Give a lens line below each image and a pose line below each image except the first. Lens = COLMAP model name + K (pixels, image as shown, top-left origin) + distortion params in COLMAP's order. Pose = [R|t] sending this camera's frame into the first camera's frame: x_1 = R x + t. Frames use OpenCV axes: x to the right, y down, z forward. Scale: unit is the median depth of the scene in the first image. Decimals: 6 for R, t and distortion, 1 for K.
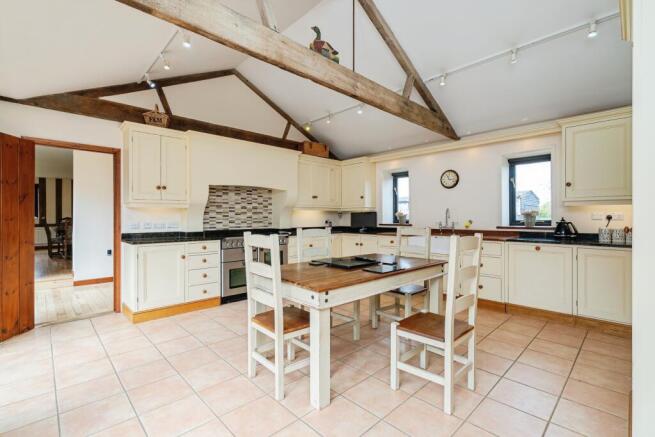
lens RADIAL K [[300.1, 0, 326.2], [0, 300.1, 219.4], [0, 0, 1]] dist [0.004302, 0.000731]
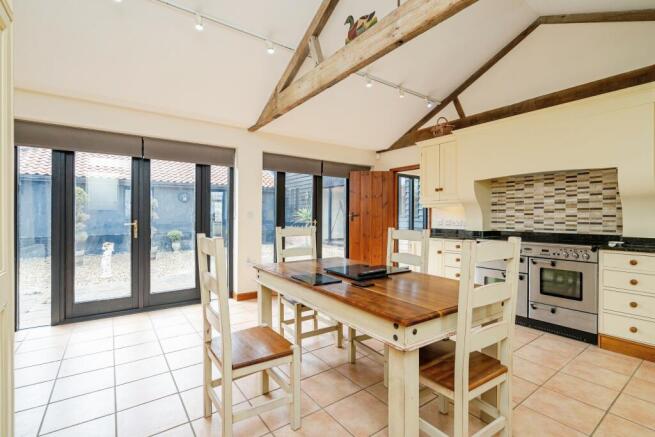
lens RADIAL K [[300.1, 0, 326.1], [0, 300.1, 216.1], [0, 0, 1]] dist [0.004302, 0.000731]
pose [[-0.139810, -0.001277, -0.990178, 0.509421], [-0.013329, 0.999911, 0.000592, 0.000123], [0.990089, 0.013281, -0.139814, 0.584844]]
